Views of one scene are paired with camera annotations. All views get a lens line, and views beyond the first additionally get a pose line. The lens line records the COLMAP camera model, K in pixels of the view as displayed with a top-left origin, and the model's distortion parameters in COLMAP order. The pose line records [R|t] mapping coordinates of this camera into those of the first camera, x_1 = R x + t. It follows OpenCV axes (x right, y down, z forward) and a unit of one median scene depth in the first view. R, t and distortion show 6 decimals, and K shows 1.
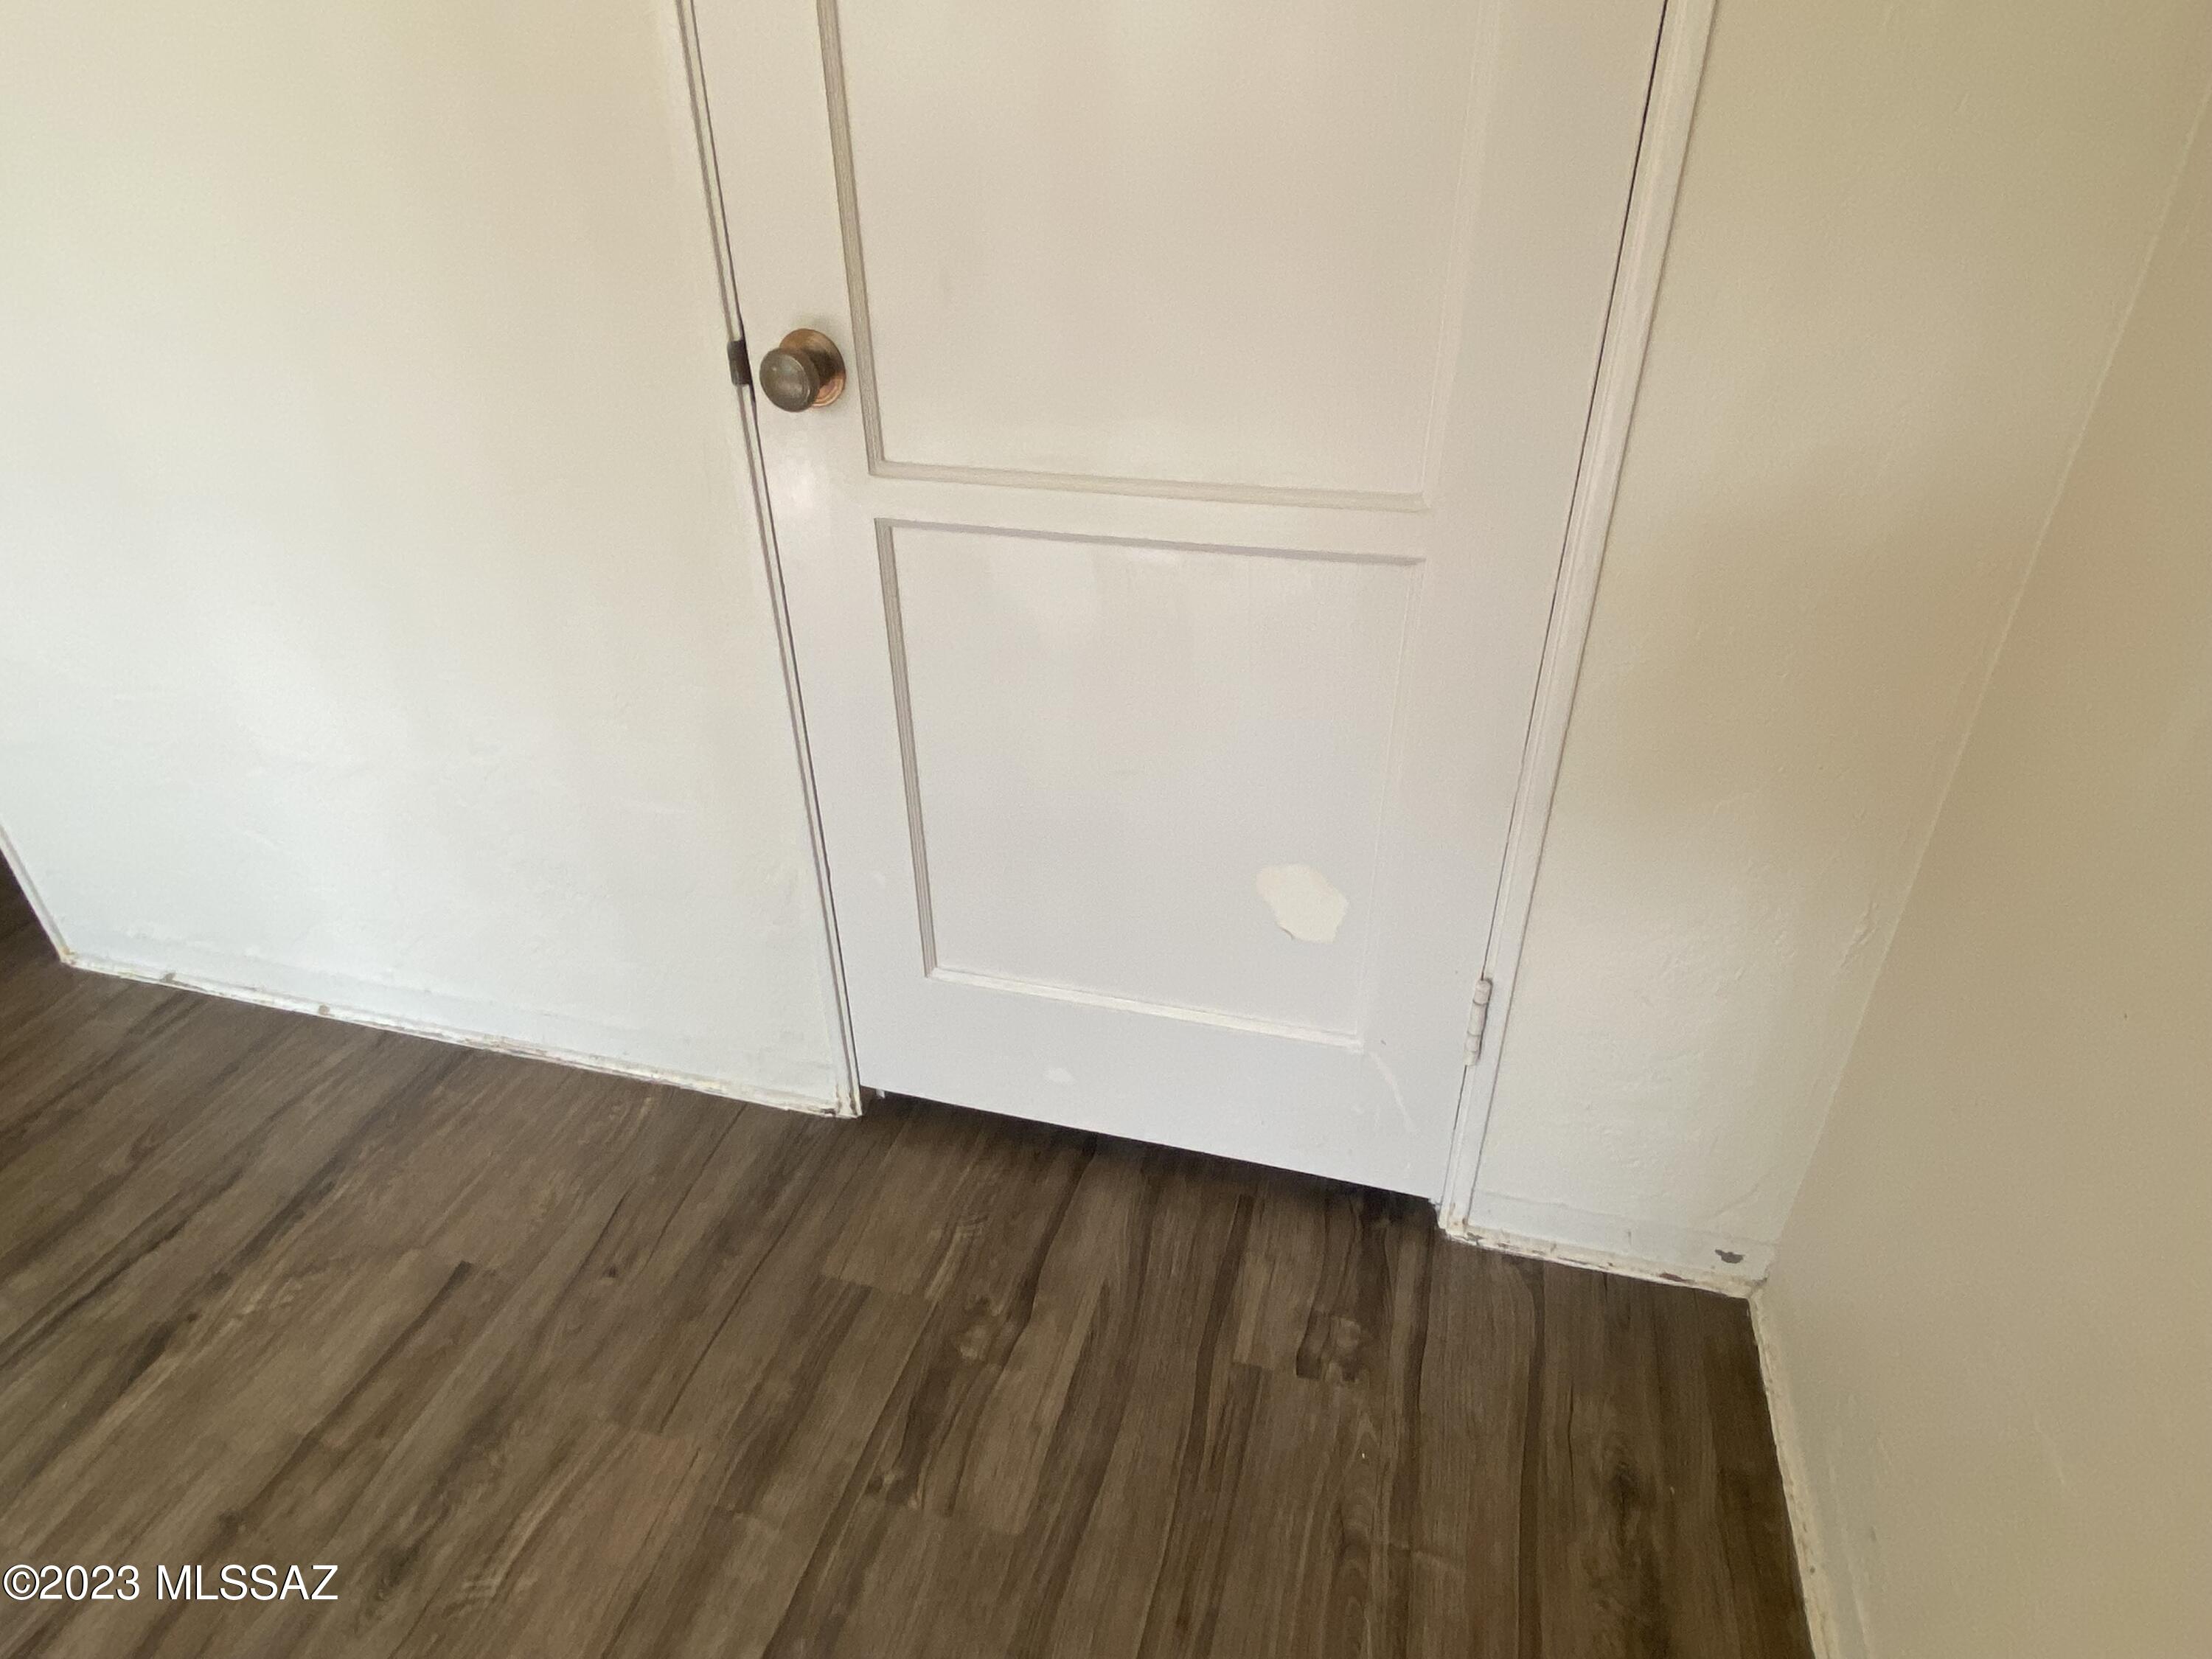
lens RADIAL K [[1271.7, 0, 1106.0], [0, 1271.7, 829.5], [0, 0, 1]] dist [-0.003466, -0.001132]
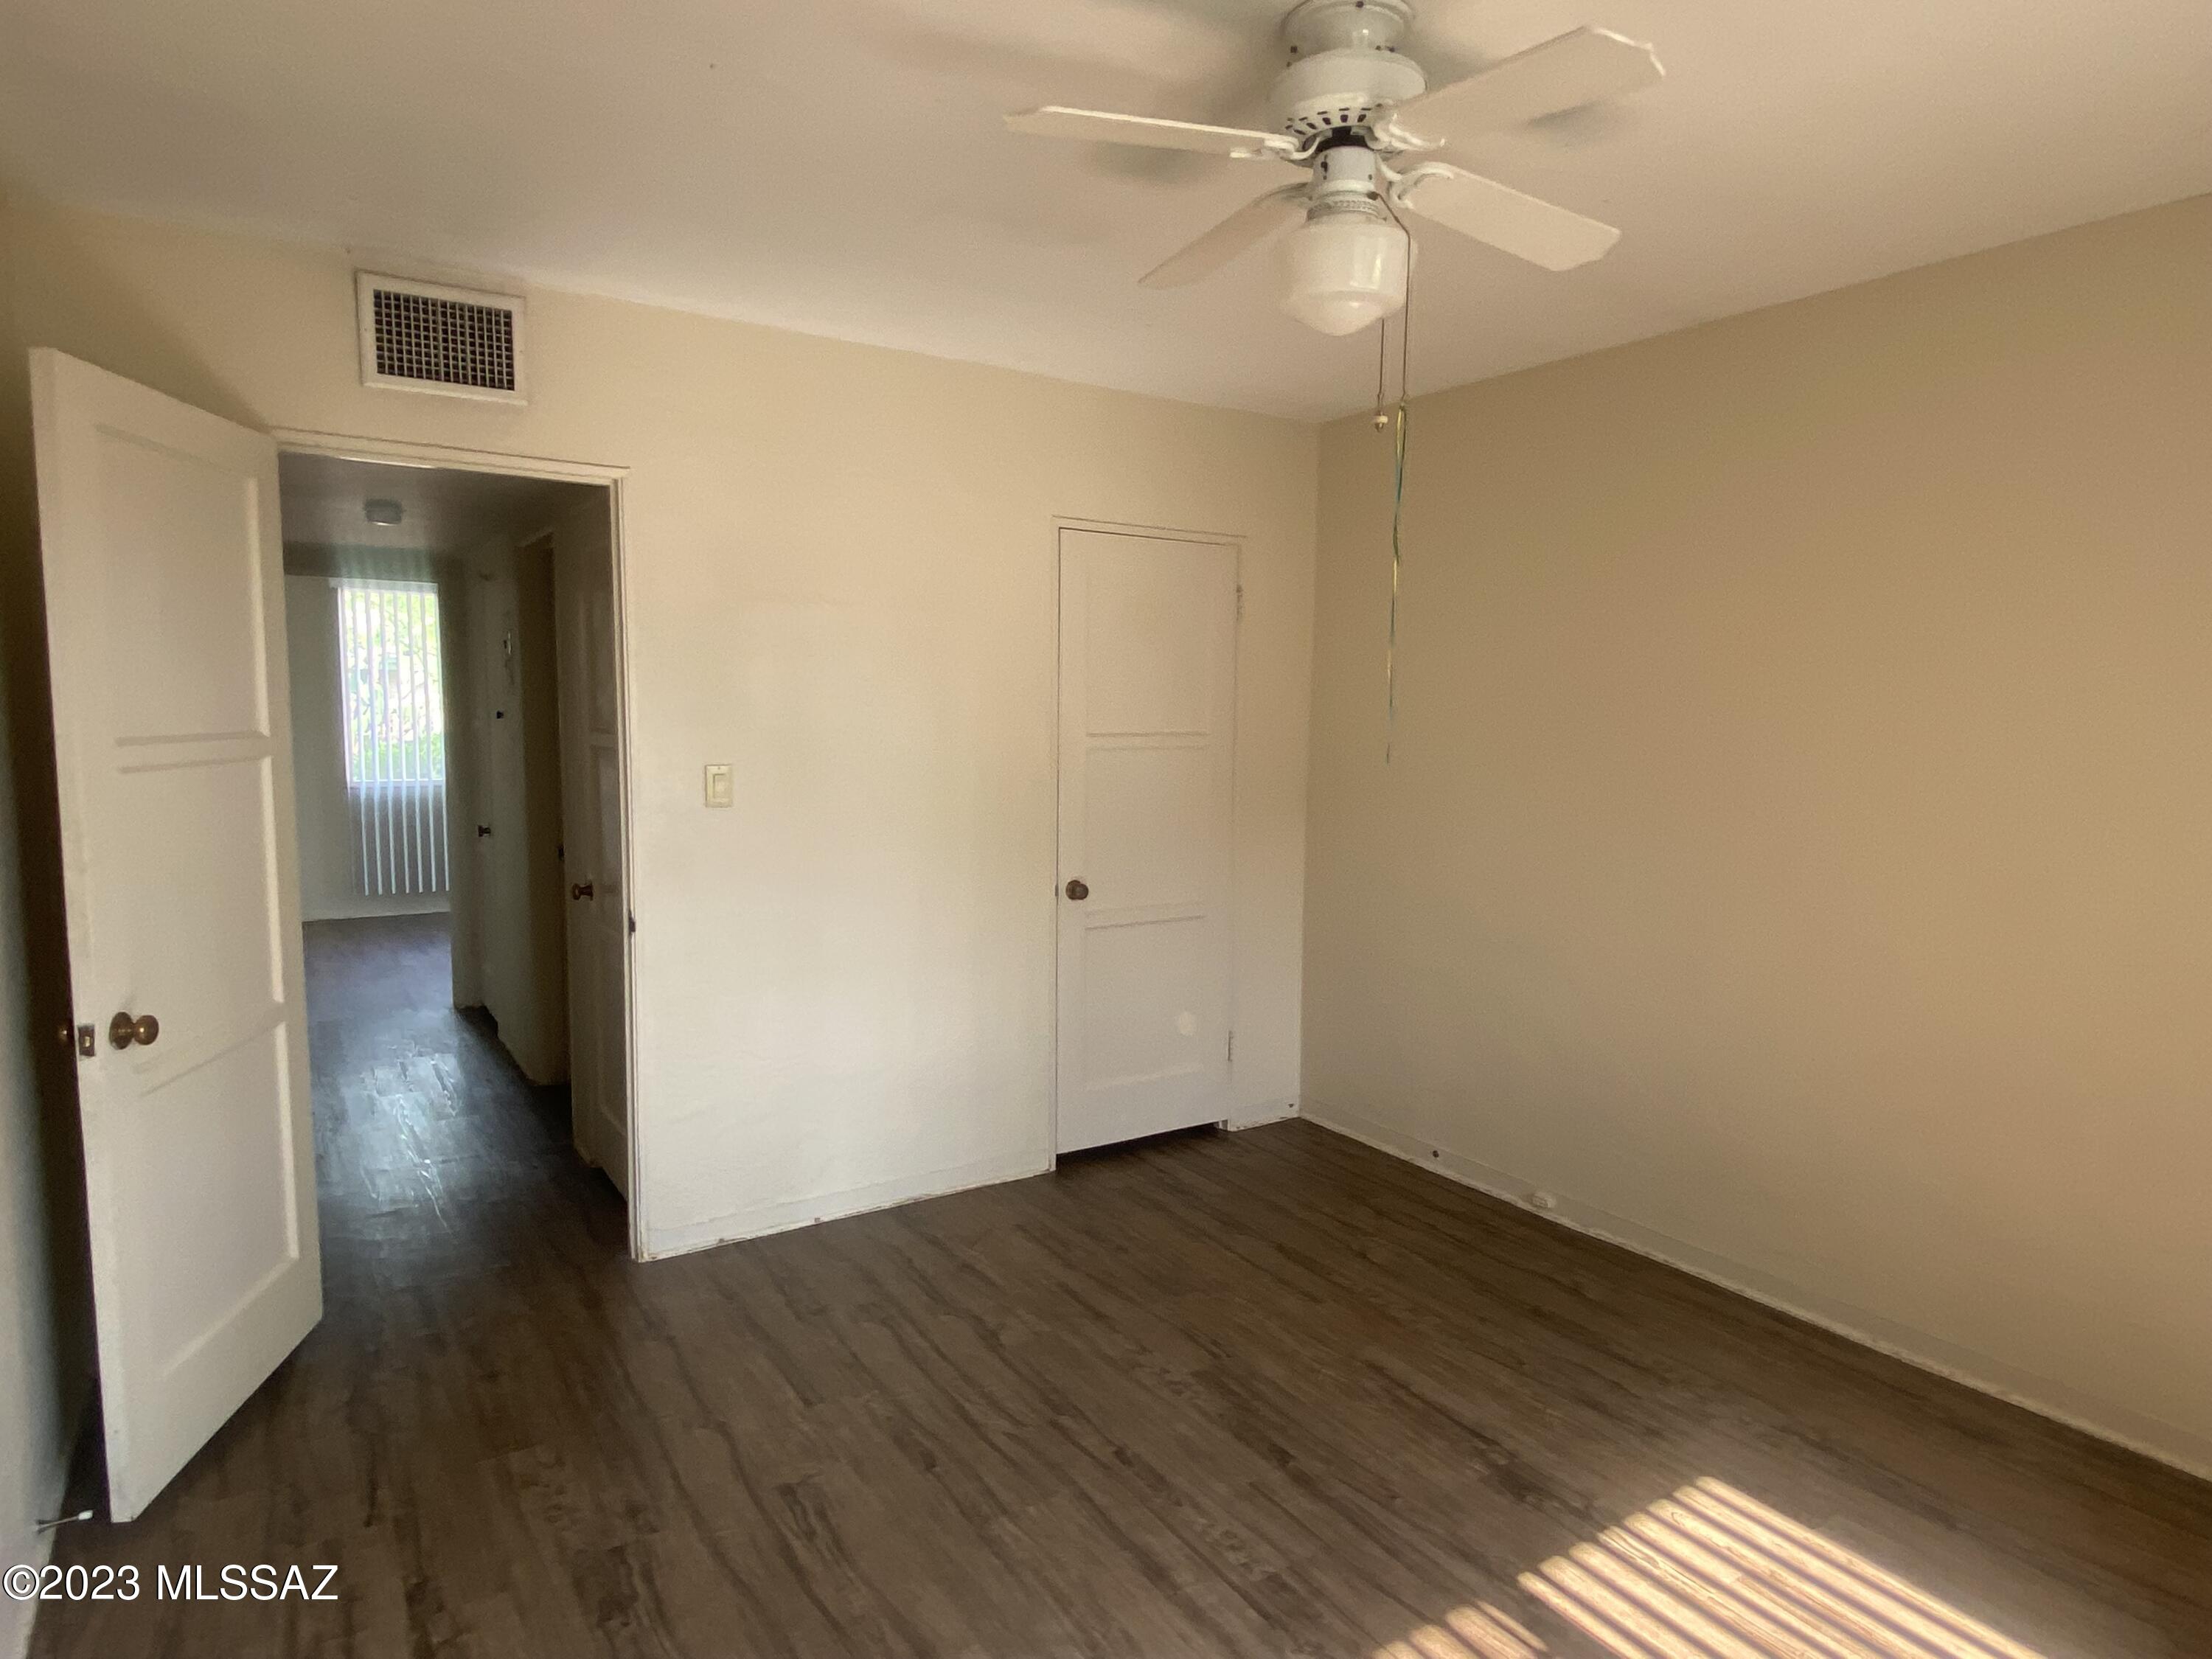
lens RADIAL K [[1285.8, 0, 1101.4], [0, 1285.8, 828.9], [0, 0, 1]] dist [0.064763, -0.054719]
pose [[0.667020, -0.060208, 0.742603, -2.256267], [0.380949, 0.884145, -0.270492, 0.400965], [-0.640282, 0.463318, 0.612679, -1.087332]]
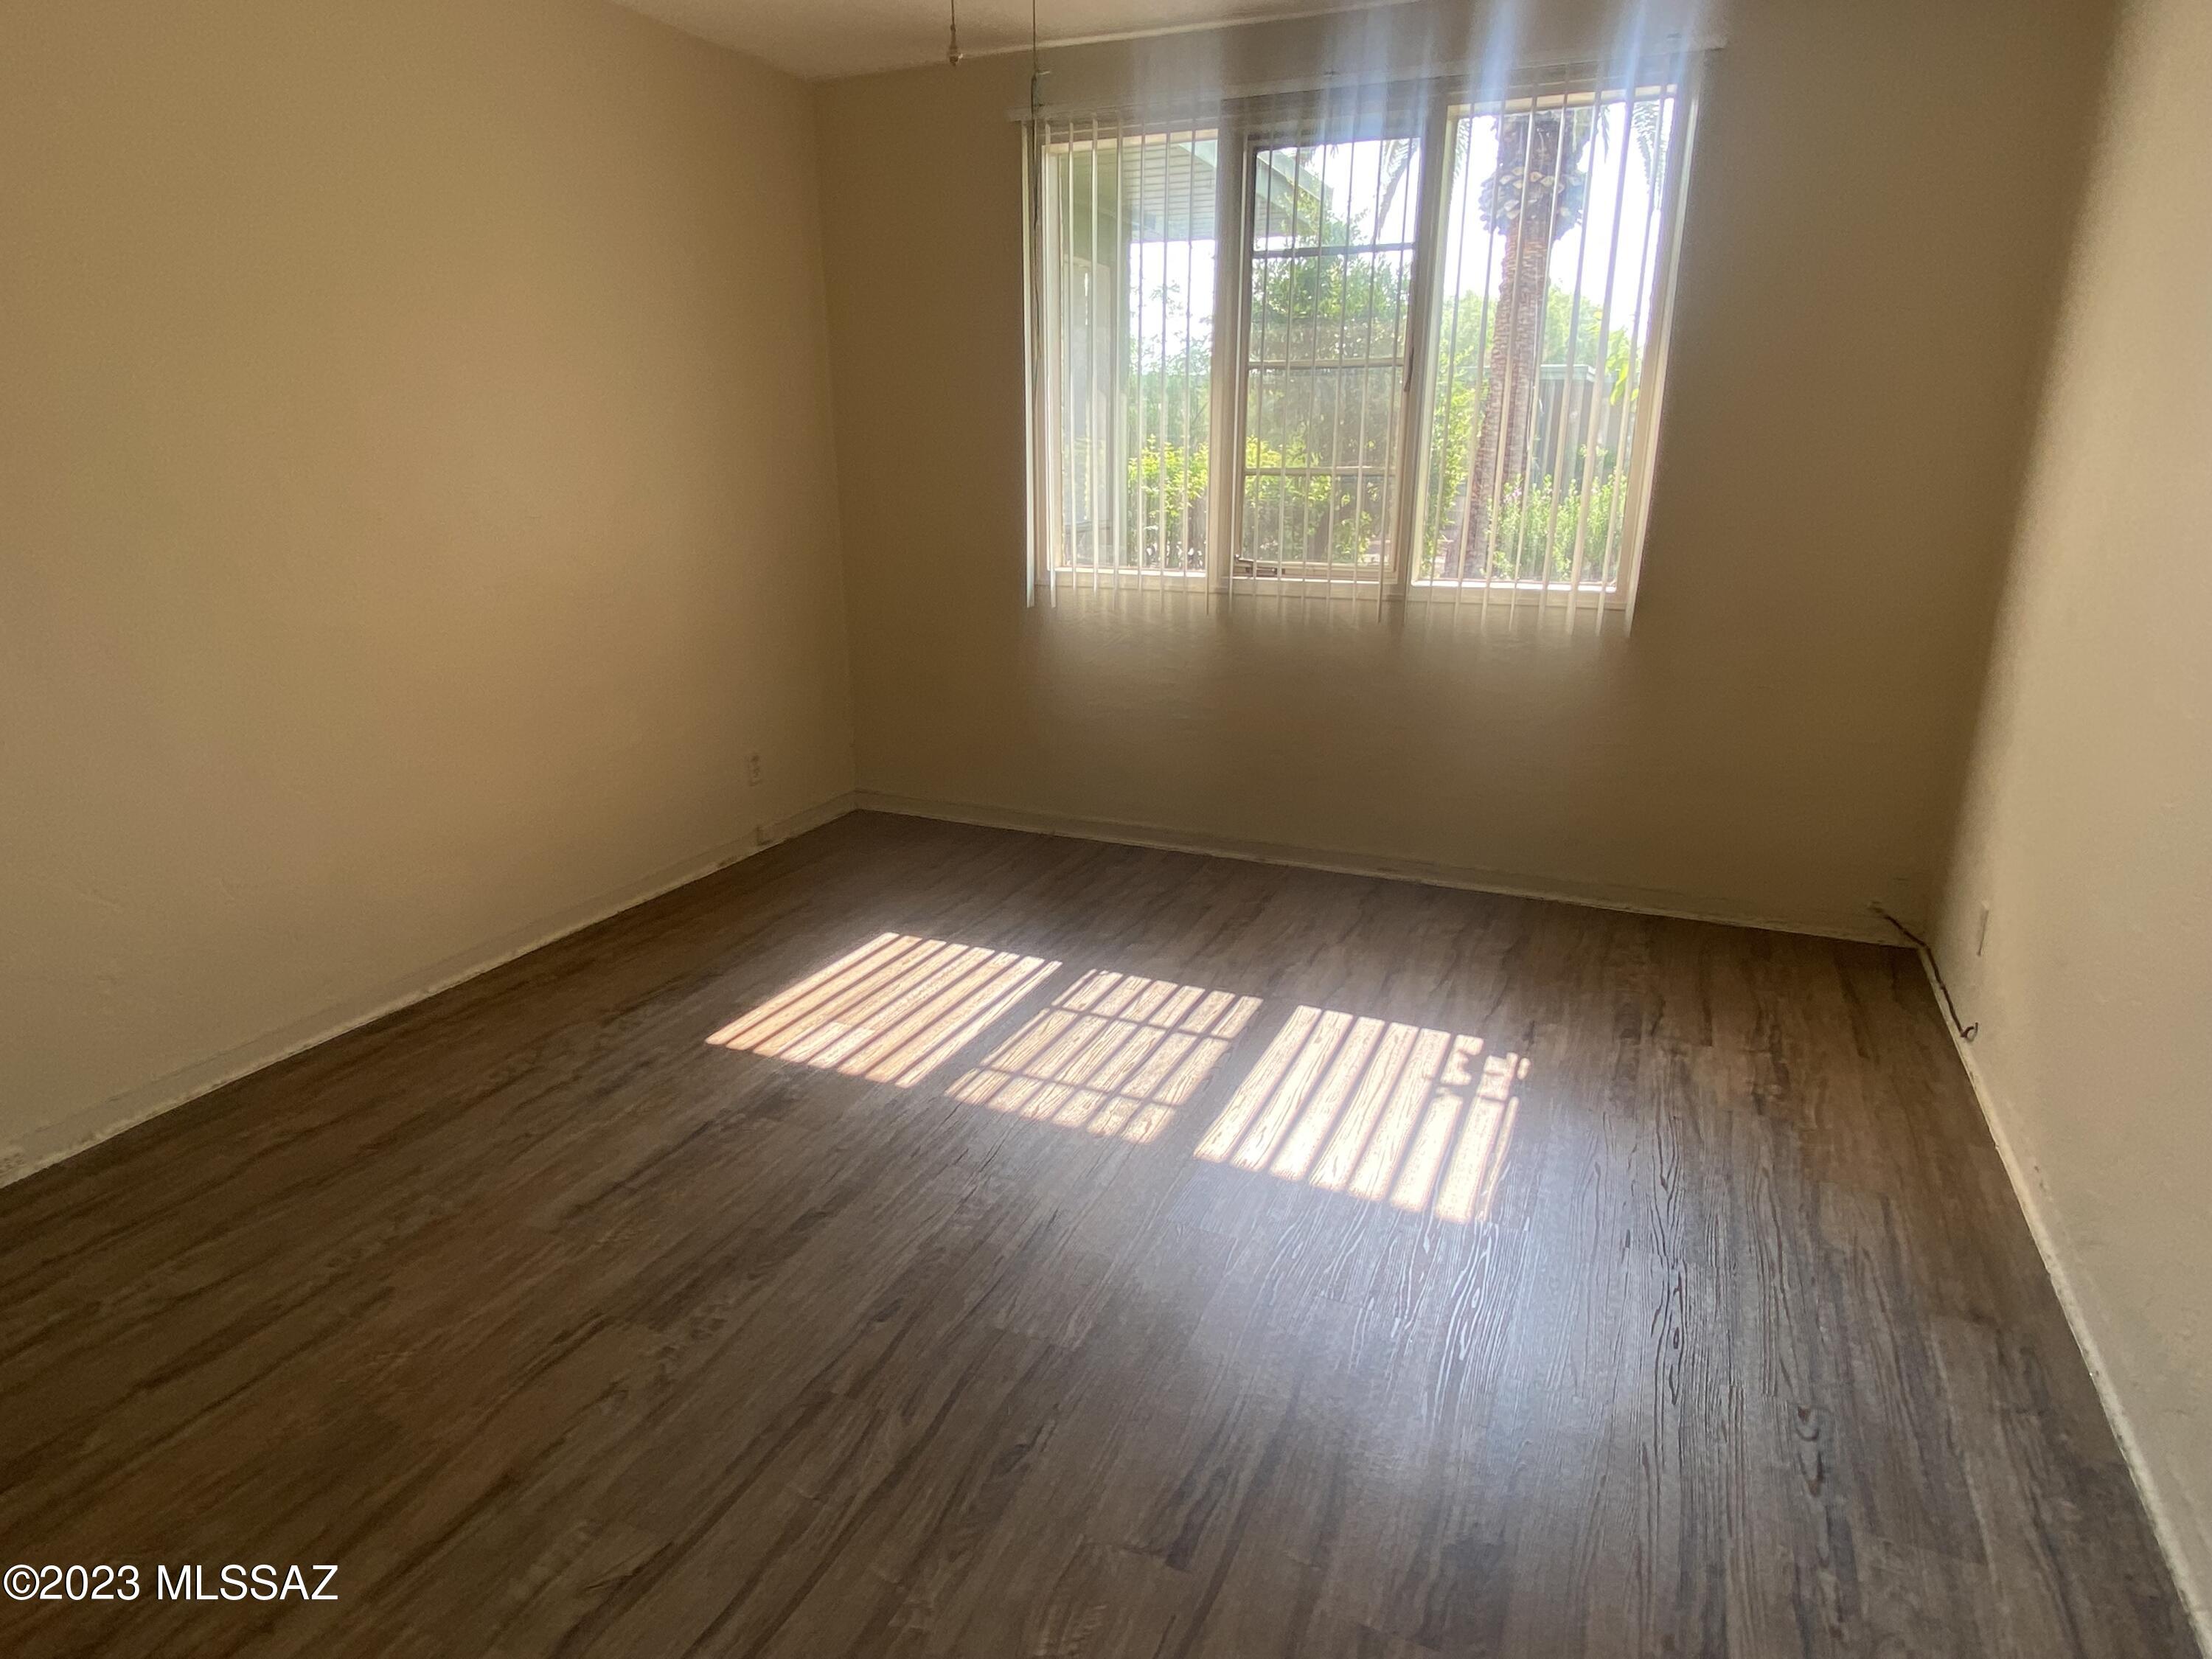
lens RADIAL K [[1271.7, 0, 1106.0], [0, 1271.7, 829.5], [0, 0, 1]] dist [-0.003466, -0.001132]
pose [[-0.989353, -0.041641, 0.139450, -1.372483], [0.076917, 0.663824, 0.743923, -0.729644], [-0.123548, 0.746729, -0.653553, 0.909821]]
